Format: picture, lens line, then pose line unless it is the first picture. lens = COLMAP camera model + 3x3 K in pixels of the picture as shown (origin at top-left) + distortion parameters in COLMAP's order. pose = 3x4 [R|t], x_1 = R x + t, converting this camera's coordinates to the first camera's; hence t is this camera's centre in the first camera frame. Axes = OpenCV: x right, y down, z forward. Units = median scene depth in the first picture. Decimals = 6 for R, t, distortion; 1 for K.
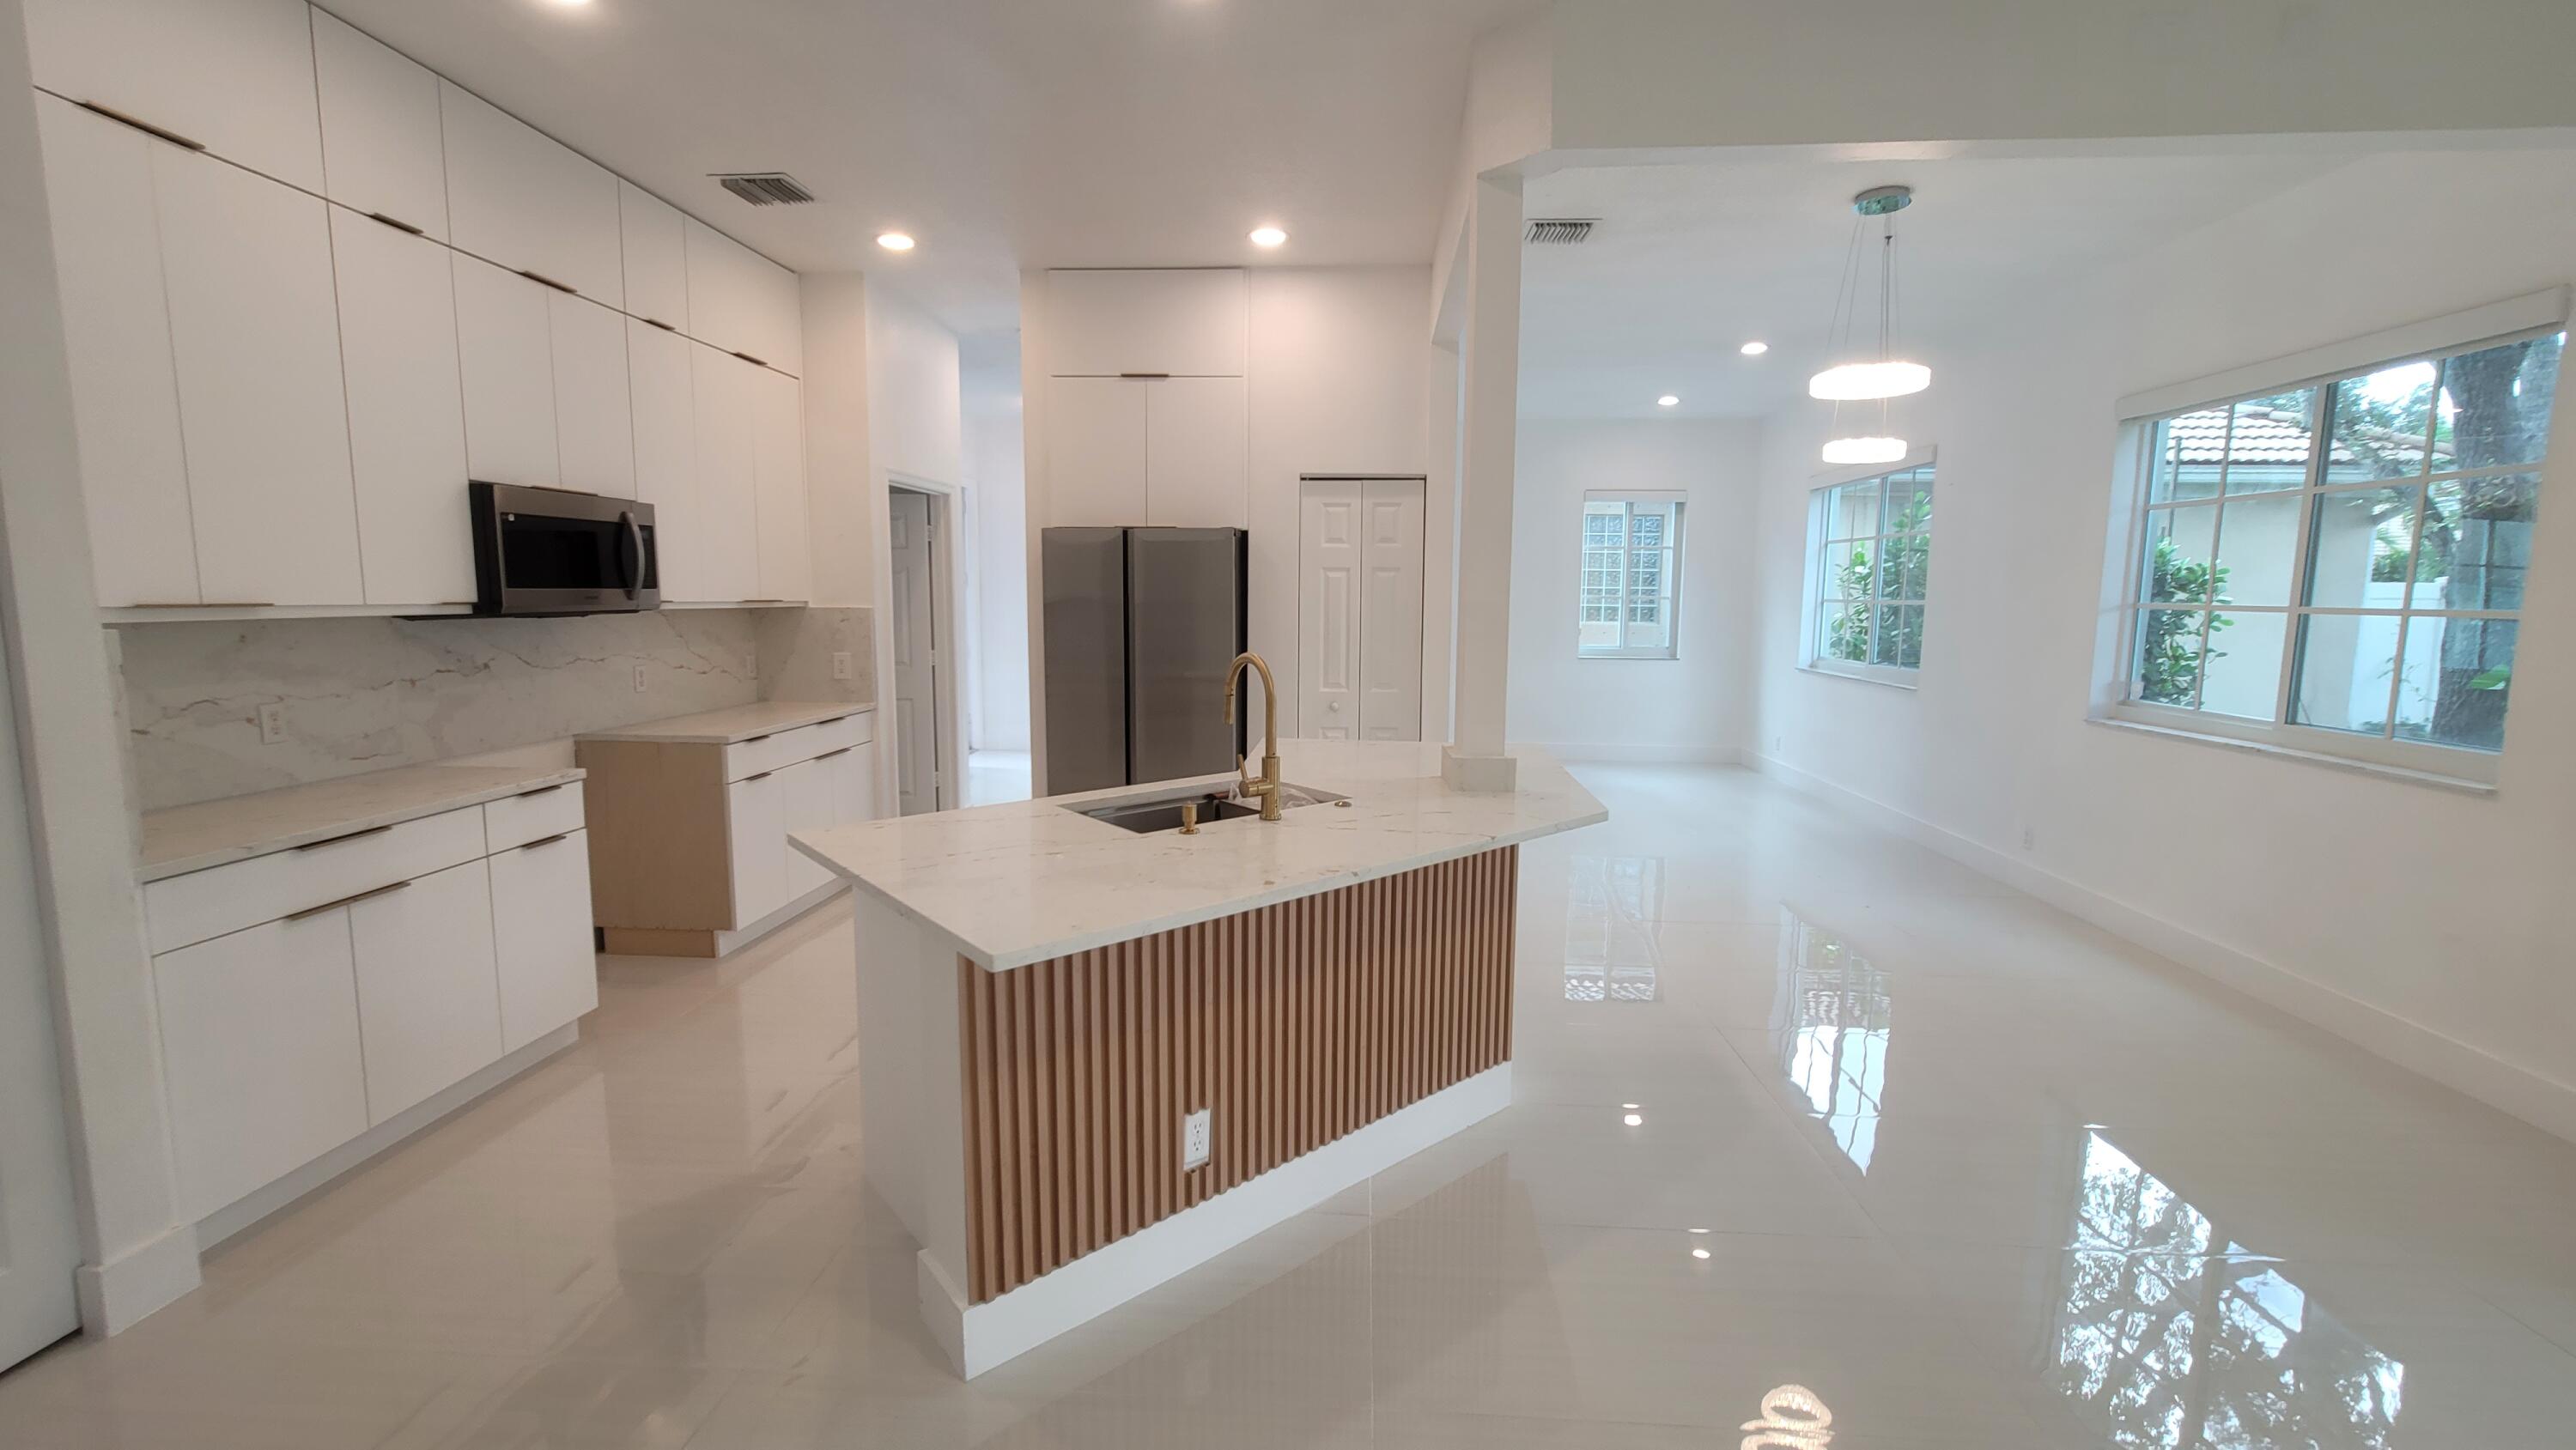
lens RADIAL K [[1064.7, 0, 1311.7], [0, 1064.7, 725.2], [0, 0, 1]] dist [0.003434, 0.000159]
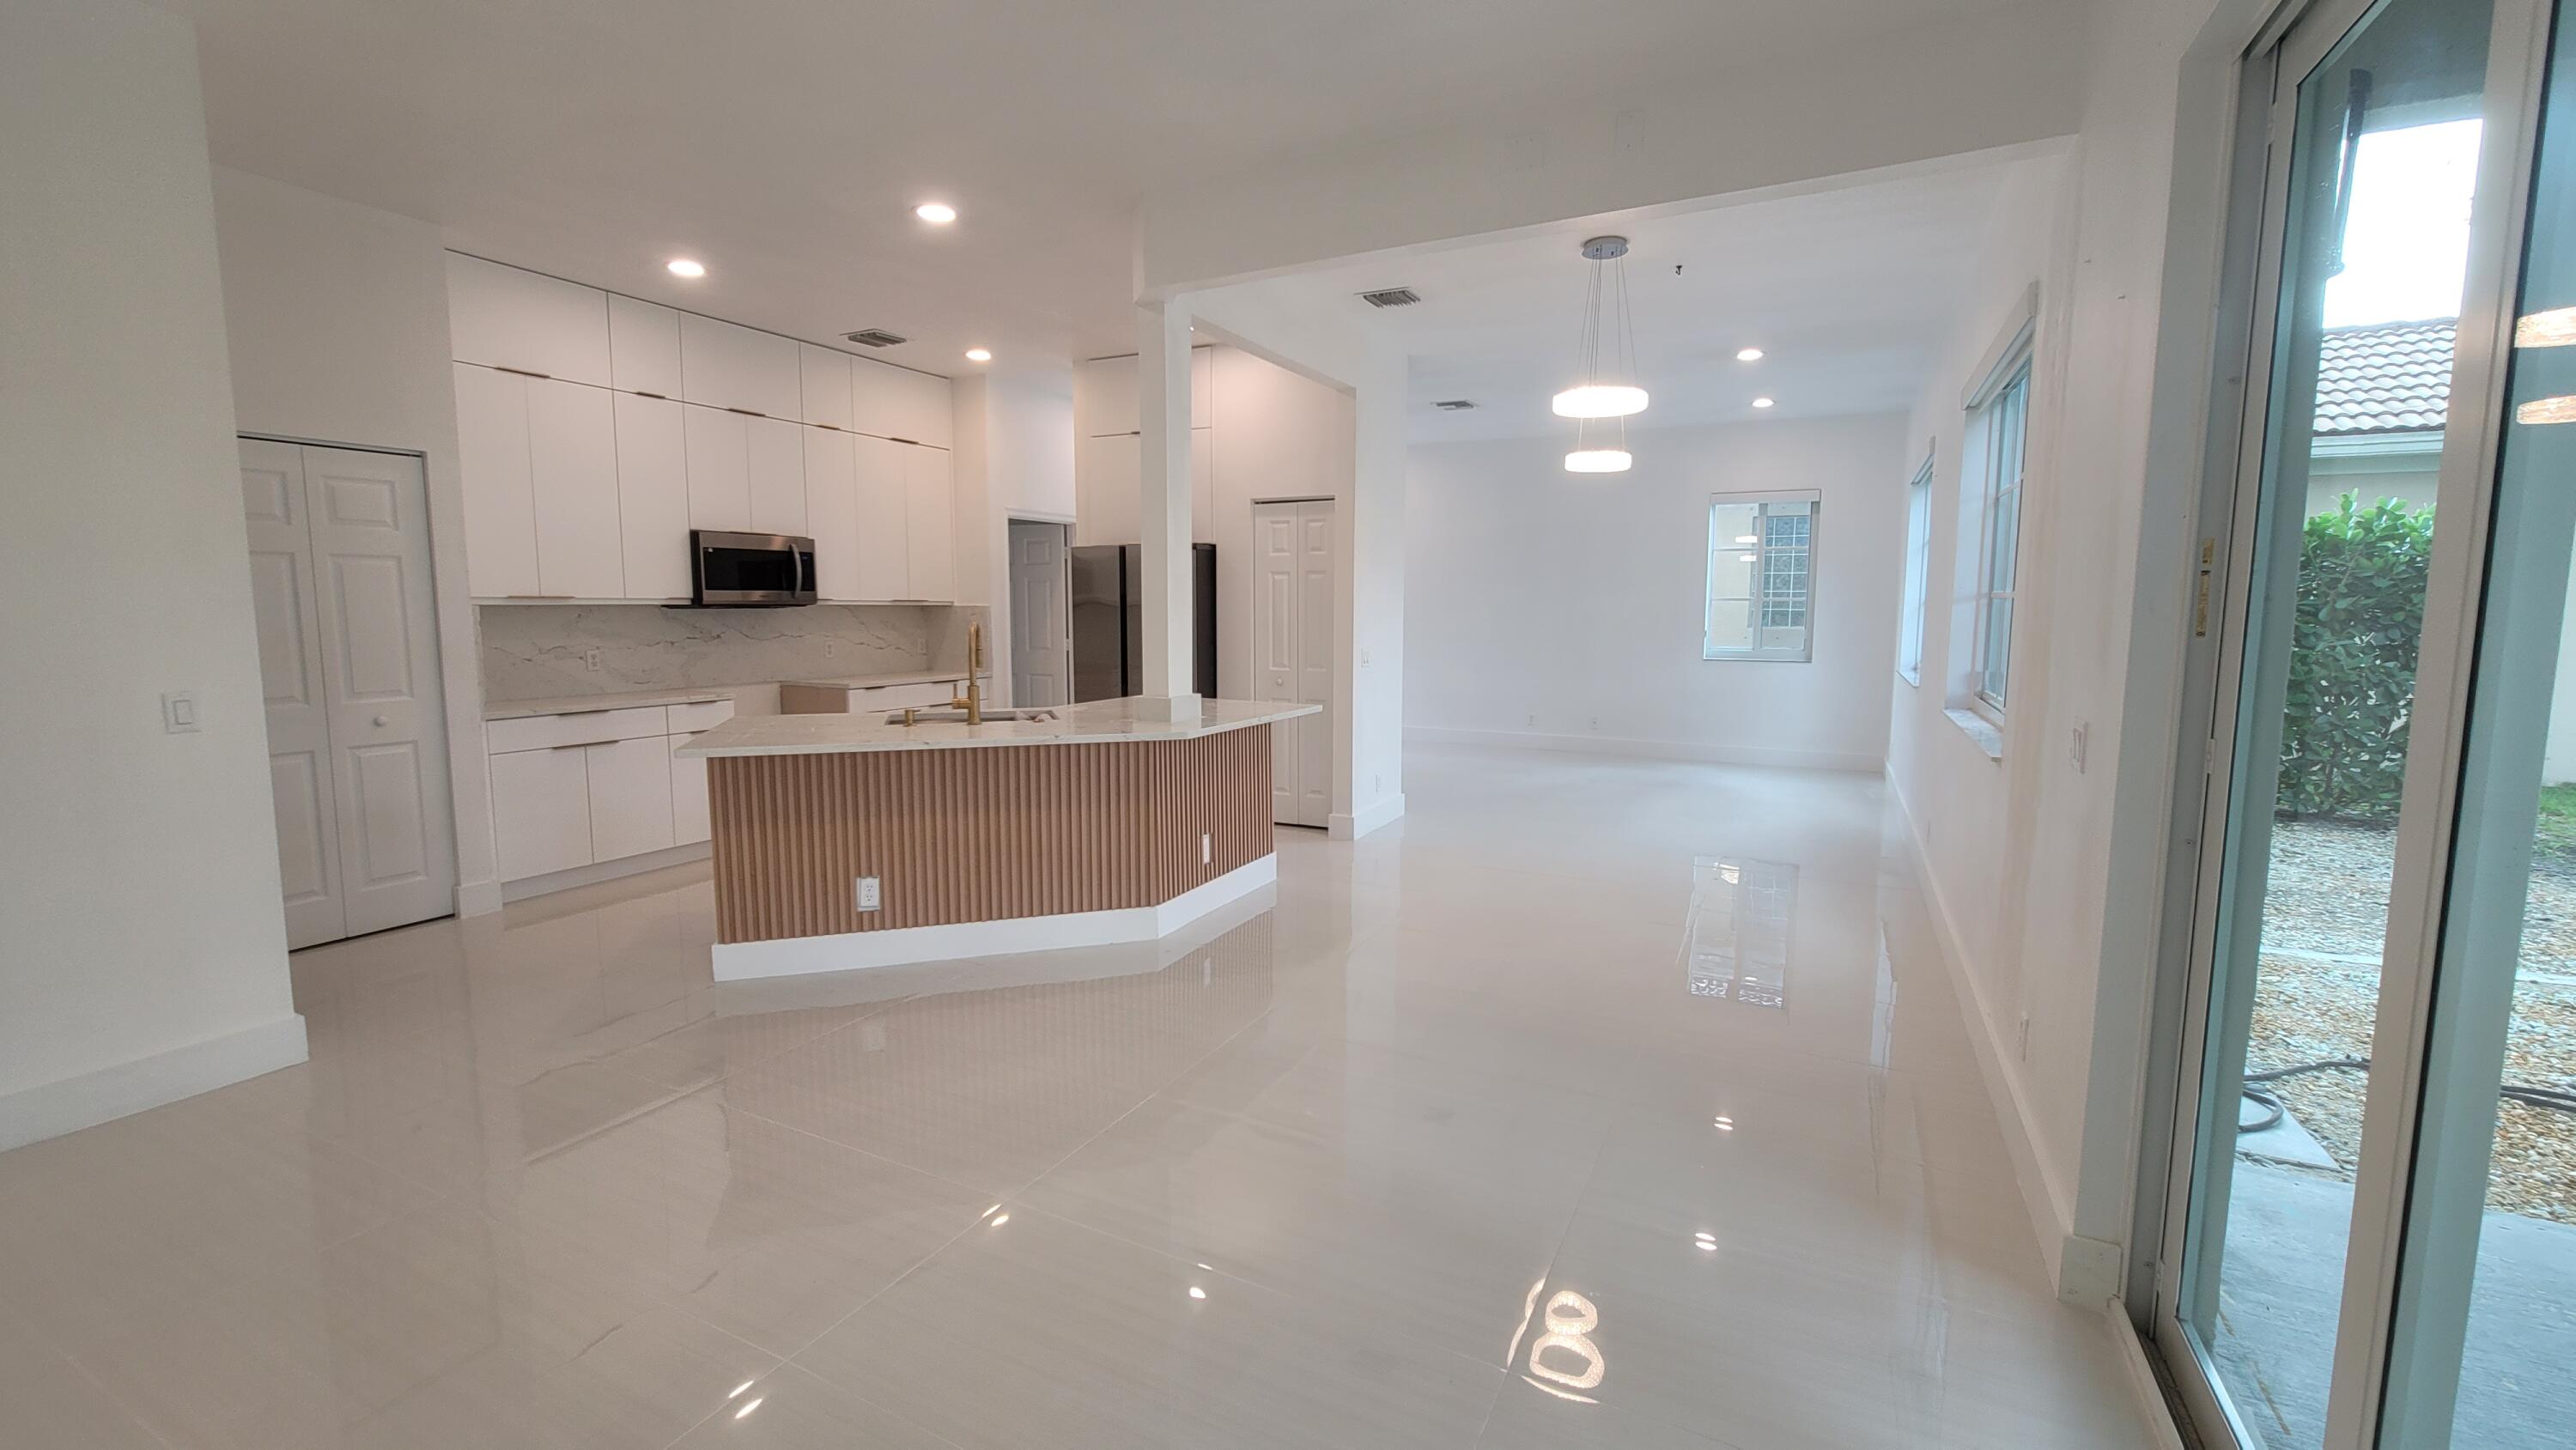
lens RADIAL K [[1064.7, 0, 1285.0], [0, 1064.7, 719.5], [0, 0, 1]] dist [0.003434, 0.000159]
pose [[0.917875, 0.036868, -0.395154, 0.693234], [-0.044173, 0.998980, -0.009401, 0.050429], [0.394405, 0.026084, 0.918567, -0.199535]]
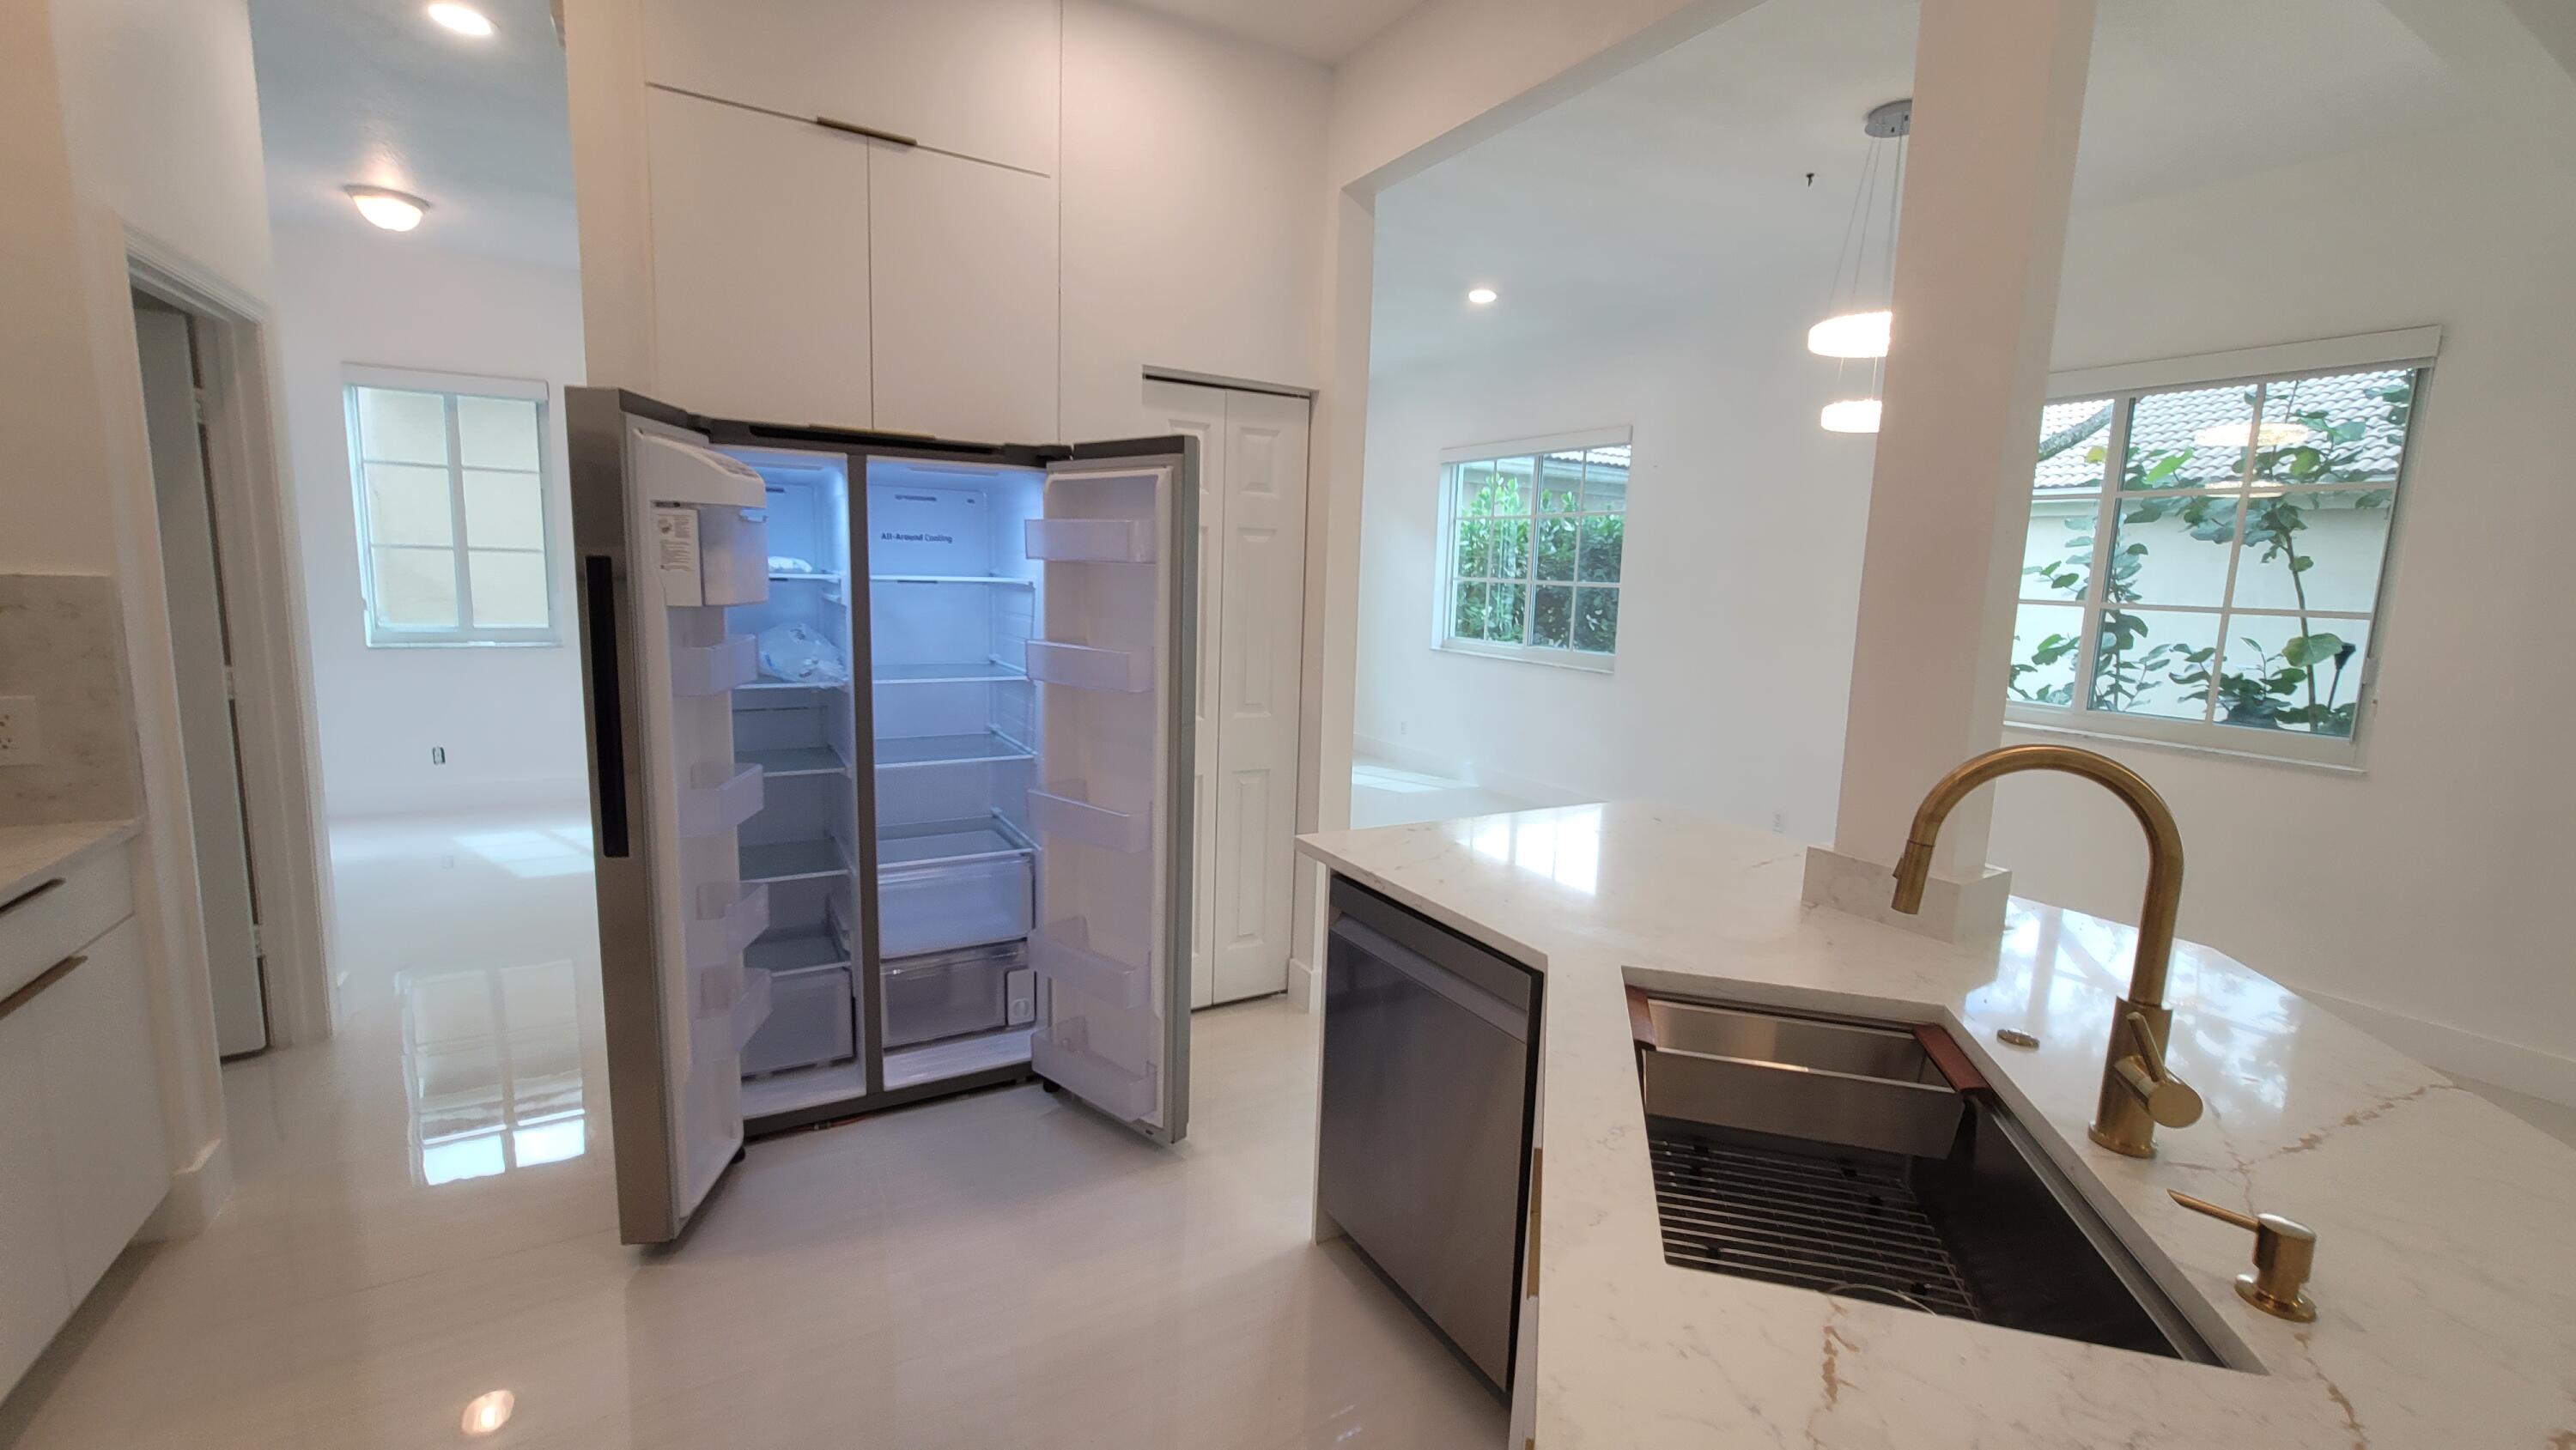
lens RADIAL K [[1064.7, 0, 1281.1], [0, 1064.7, 718.9], [0, 0, 1]] dist [0.003434, 0.000159]
pose [[0.821651, -0.061046, 0.566713, -0.377421], [0.042459, 0.998041, 0.045949, -0.076706], [-0.568407, -0.013691, 0.822633, 0.569614]]
